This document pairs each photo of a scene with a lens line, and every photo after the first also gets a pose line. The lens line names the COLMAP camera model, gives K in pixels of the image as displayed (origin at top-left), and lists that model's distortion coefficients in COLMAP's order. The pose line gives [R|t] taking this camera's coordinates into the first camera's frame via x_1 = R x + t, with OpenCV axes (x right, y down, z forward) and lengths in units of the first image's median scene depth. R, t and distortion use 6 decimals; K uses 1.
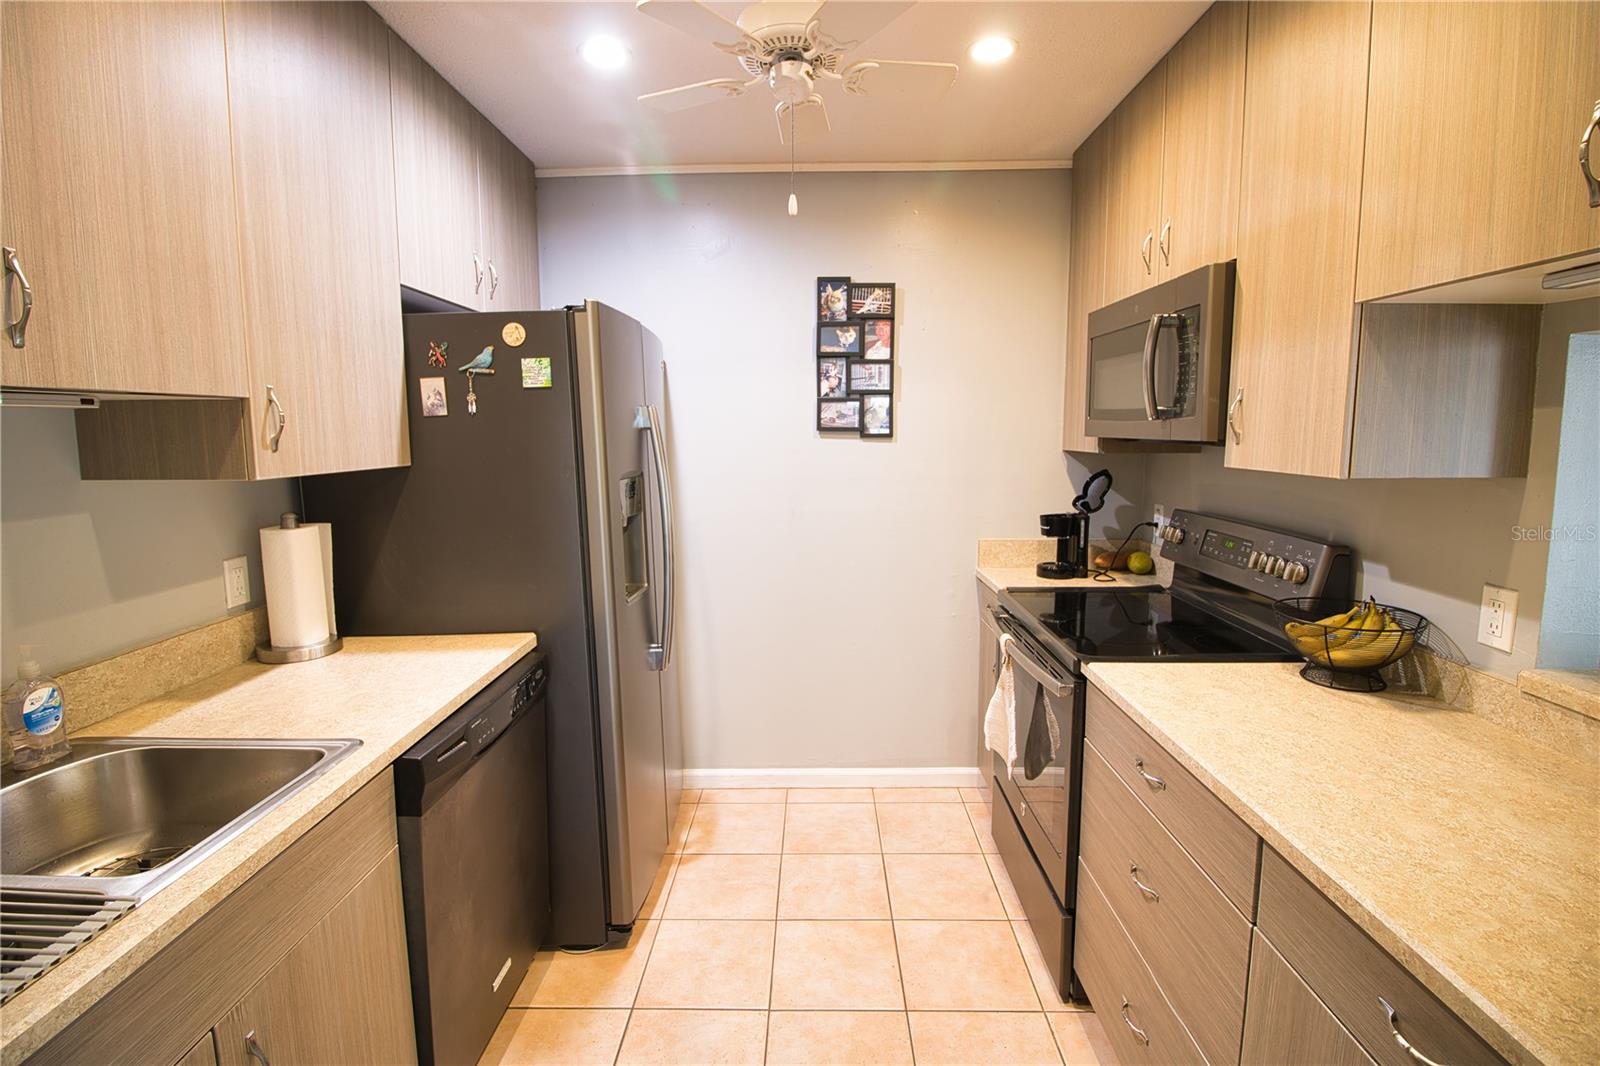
lens RADIAL K [[737.7, 0, 809.1], [0, 737.7, 514.8], [0, 0, 1]] dist [-0.004695, -0.010660]
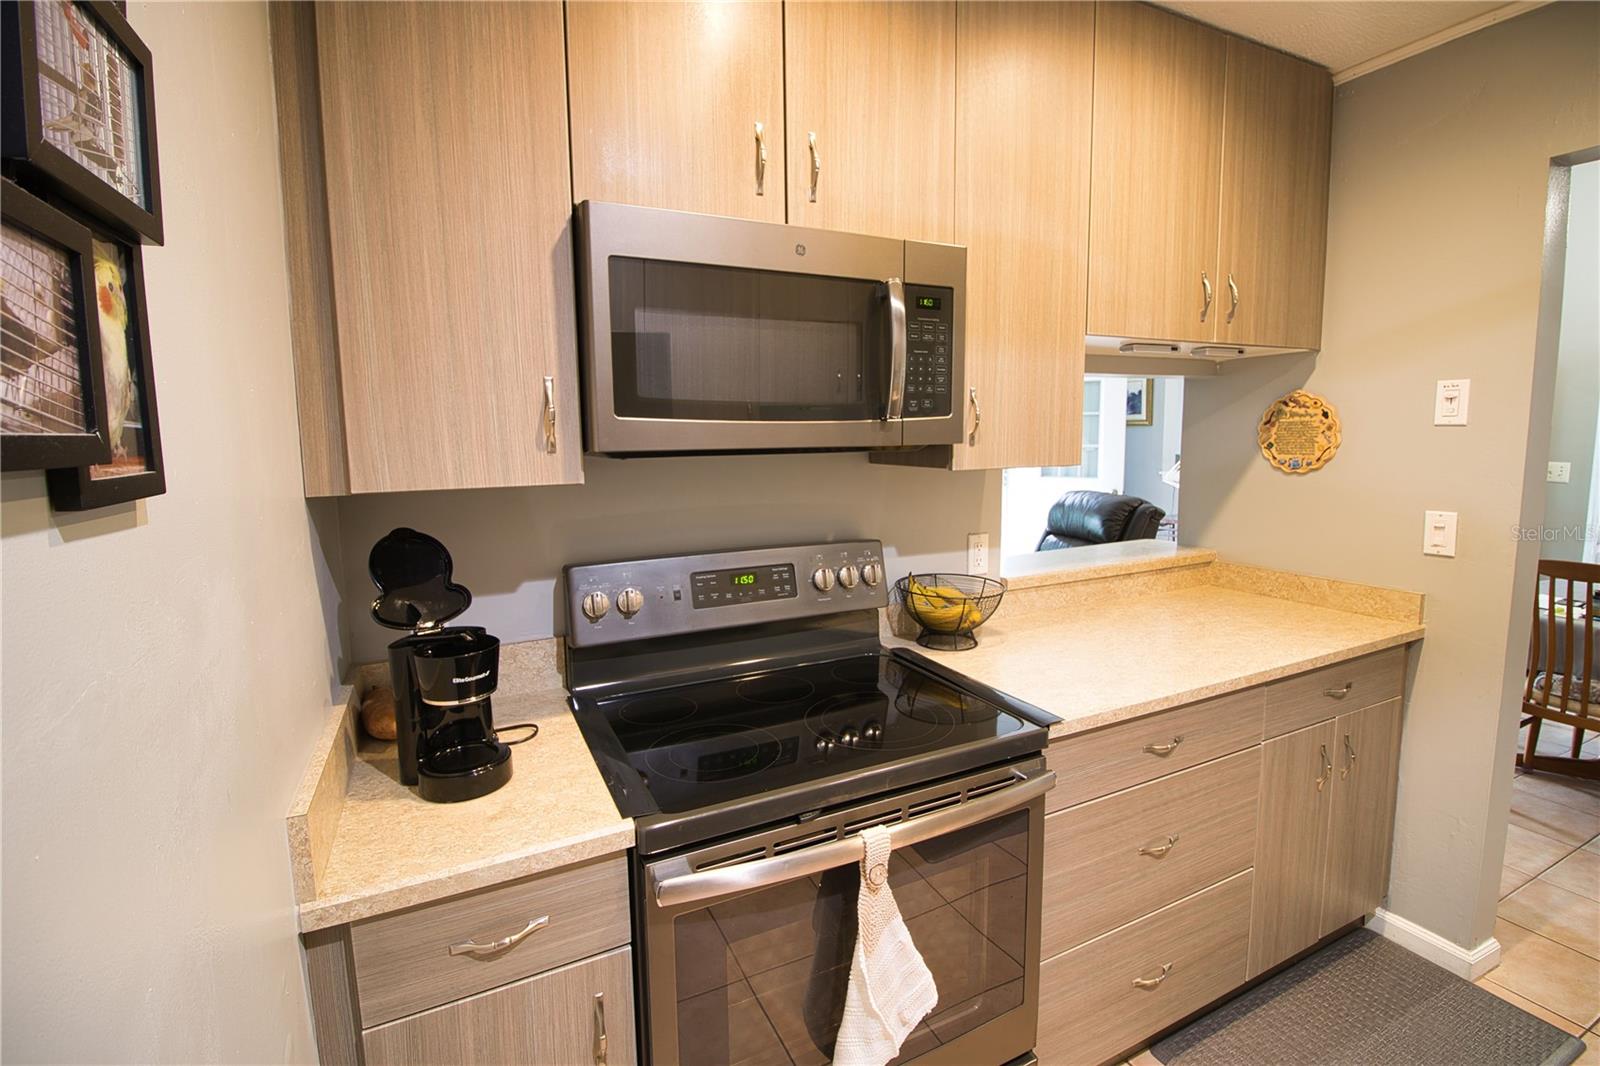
lens RADIAL K [[737.7, 0, 809.1], [0, 737.7, 514.8], [0, 0, 1]] dist [-0.004695, -0.010660]
pose [[-0.448813, -0.096876, 0.888359, -0.239975], [0.119358, 0.978701, 0.167030, -0.231556], [-0.885618, 0.180998, -0.427691, 1.927553]]
